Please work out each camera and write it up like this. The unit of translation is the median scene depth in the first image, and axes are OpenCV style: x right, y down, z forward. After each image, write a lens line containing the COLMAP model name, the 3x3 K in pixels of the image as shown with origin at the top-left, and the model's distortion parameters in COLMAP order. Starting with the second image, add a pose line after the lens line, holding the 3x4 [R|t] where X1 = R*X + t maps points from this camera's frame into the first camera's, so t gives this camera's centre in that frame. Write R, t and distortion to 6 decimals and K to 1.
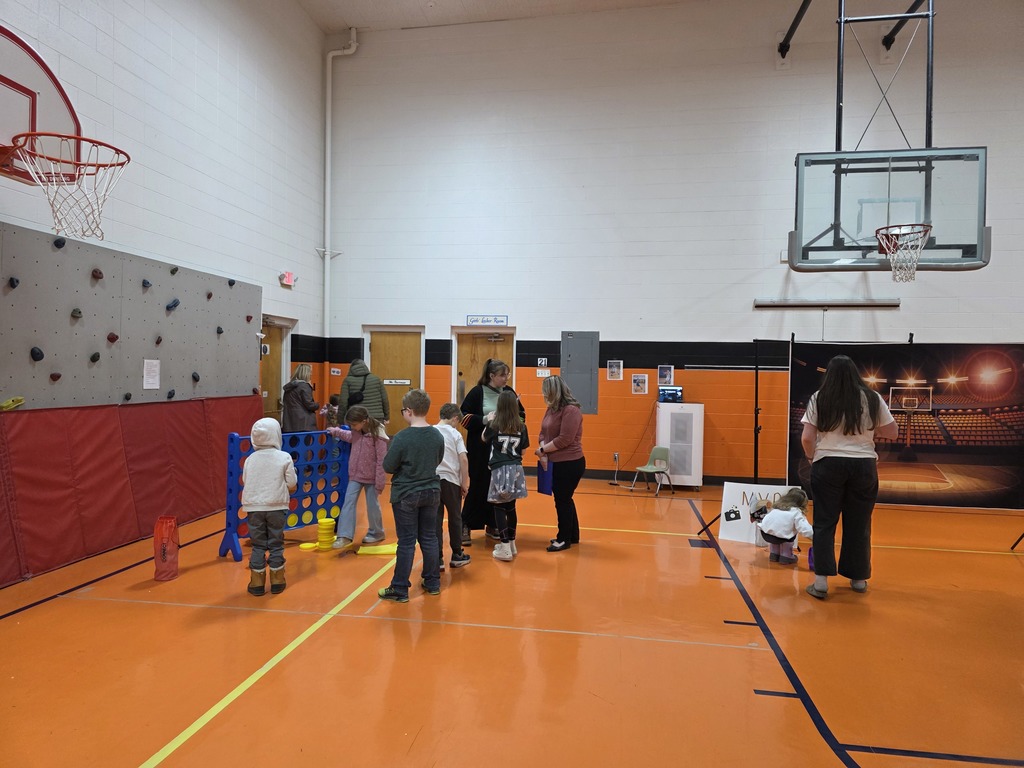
lens RADIAL K [[659.7, 0, 540.7], [0, 659.7, 382.1], [0, 0, 1]] dist [0.052725, -0.080861]
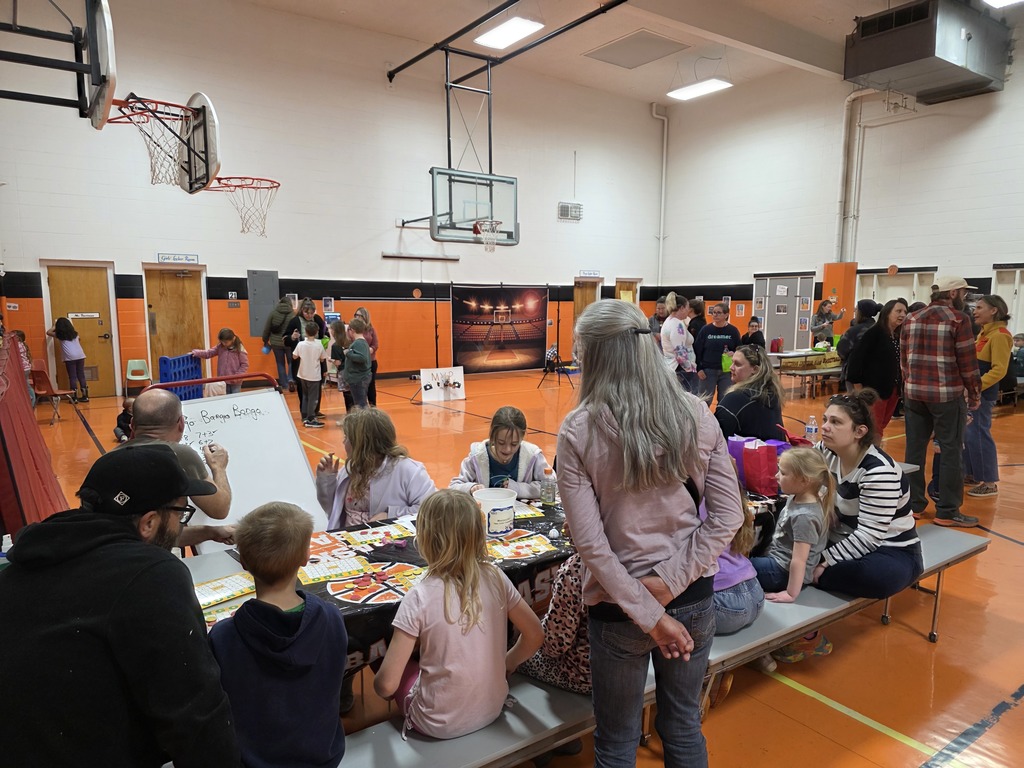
lens RADIAL K [[659.7, 0, 540.7], [0, 659.7, 382.1], [0, 0, 1]] dist [0.052725, -0.080861]
pose [[0.678703, -0.099399, 0.727655, -0.653196], [0.016932, 0.992653, 0.119805, -0.011168], [-0.734217, -0.068991, 0.675400, -0.319357]]
